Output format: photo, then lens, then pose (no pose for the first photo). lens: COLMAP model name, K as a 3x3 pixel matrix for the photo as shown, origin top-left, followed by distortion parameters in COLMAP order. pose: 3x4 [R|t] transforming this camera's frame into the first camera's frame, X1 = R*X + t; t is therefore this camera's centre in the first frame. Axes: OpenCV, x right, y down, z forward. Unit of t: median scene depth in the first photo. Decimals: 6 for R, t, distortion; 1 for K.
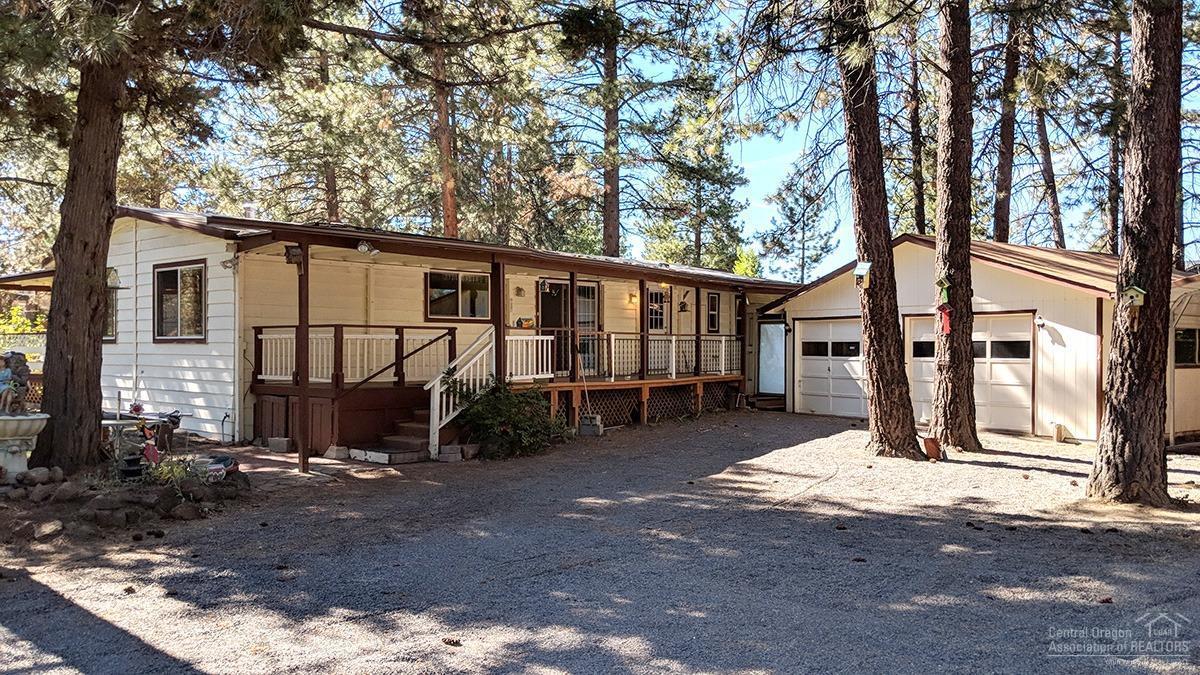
lens RADIAL K [[961.3, 0, 595.0], [0, 961.3, 344.7], [0, 0, 1]] dist [0.083607, -0.154510]
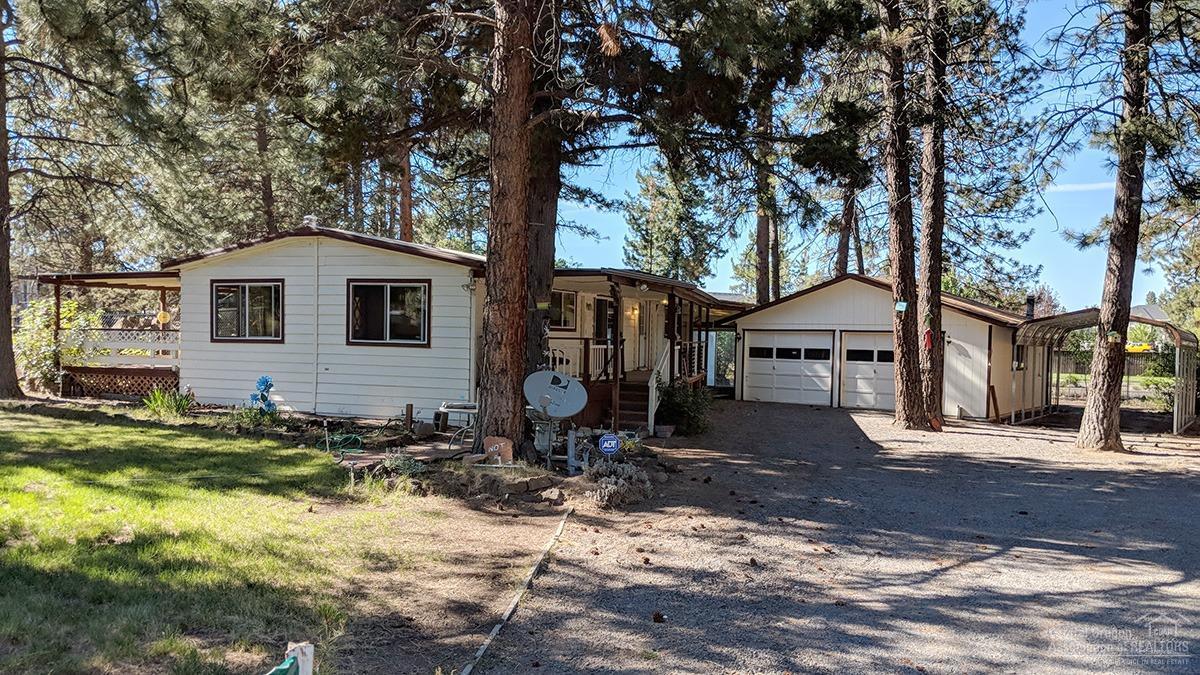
lens RADIAL K [[962.6, 0, 603.9], [0, 962.6, 360.8], [0, 0, 1]] dist [0.076452, -0.146061]
pose [[0.930464, 0.009524, 0.366260, -0.637728], [-0.020797, 0.999423, 0.026845, -0.022046], [-0.365793, -0.032595, 0.930125, -0.218540]]
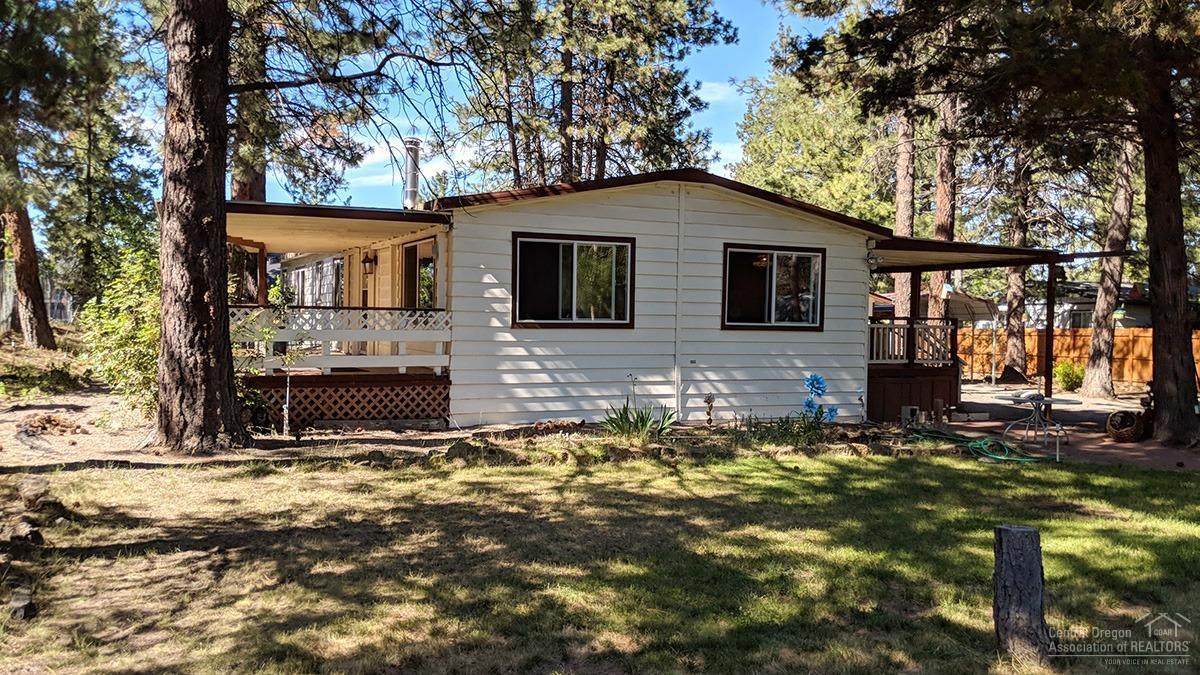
lens RADIAL K [[961.0, 0, 601.4], [0, 961.0, 354.0], [0, 0, 1]] dist [0.086699, -0.187491]
pose [[0.409224, -0.030114, 0.911937, -1.408376], [-0.022298, 0.998827, 0.042990, -0.015985], [-0.912161, -0.037927, 0.408072, 0.785270]]
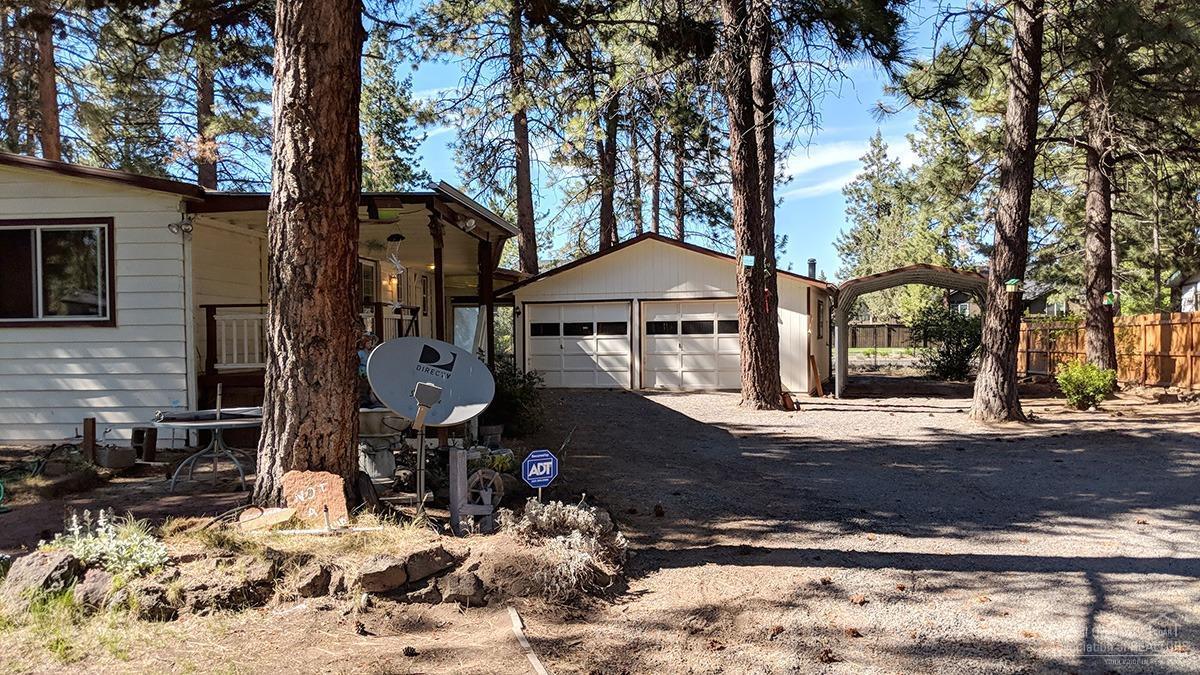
lens RADIAL K [[961.0, 0, 601.4], [0, 961.0, 354.0], [0, 0, 1]] dist [0.086699, -0.187491]
pose [[0.768125, -0.027481, 0.639709, -0.593959], [0.013334, 0.999548, 0.026928, 0.004794], [-0.640161, -0.012154, 0.768145, 0.152804]]
